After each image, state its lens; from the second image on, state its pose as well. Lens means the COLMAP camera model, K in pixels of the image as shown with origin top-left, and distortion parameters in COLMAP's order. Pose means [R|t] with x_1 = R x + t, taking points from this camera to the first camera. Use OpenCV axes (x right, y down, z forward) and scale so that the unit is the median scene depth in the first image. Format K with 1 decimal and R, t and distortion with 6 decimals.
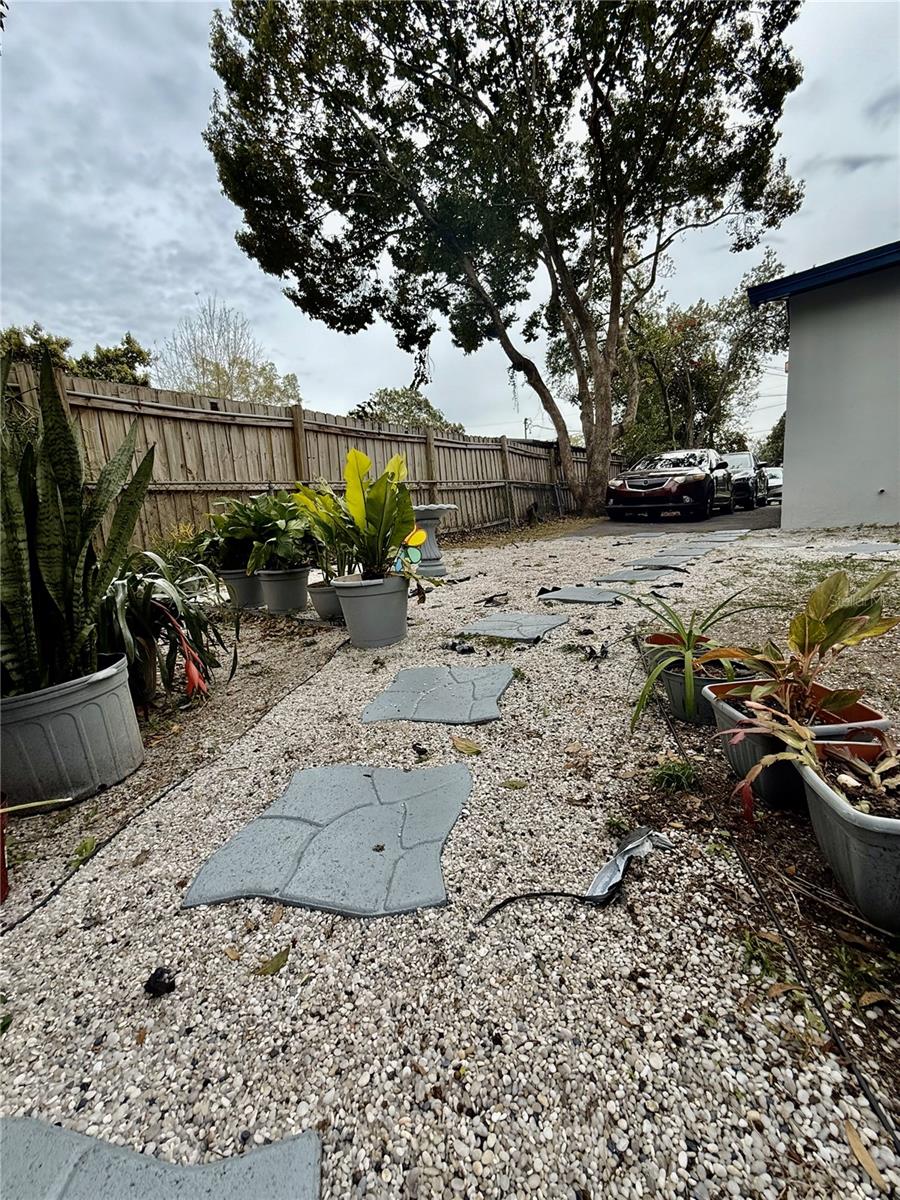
lens RADIAL K [[479.4, 0, 447.0], [0, 479.4, 602.8], [0, 0, 1]] dist [-0.001417, 0.000292]
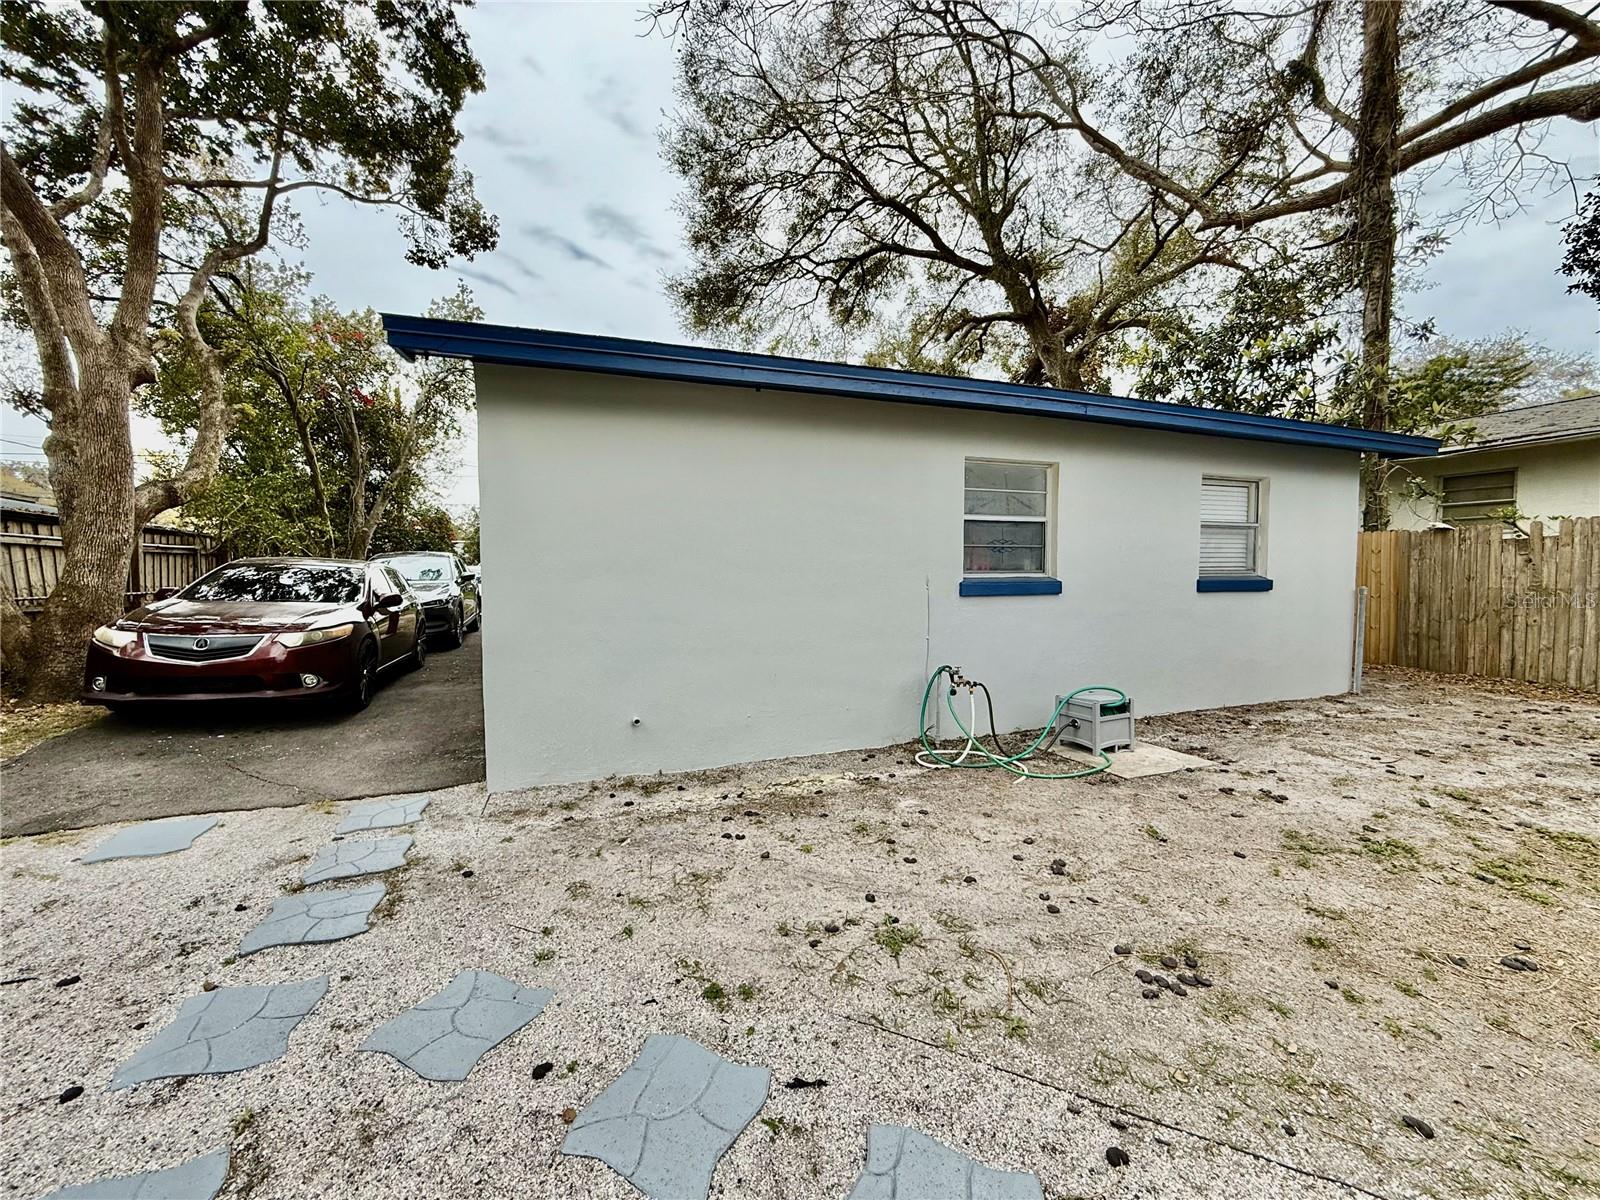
lens RADIAL K [[639.2, 0, 801.3], [0, 639.2, 595.7], [0, 0, 1]] dist [-0.001417, 0.000292]
pose [[0.509903, 0.031514, 0.859654, 0.132554], [0.116102, 0.987664, -0.105072, -0.117678], [-0.852361, 0.153384, 0.499954, 0.165280]]
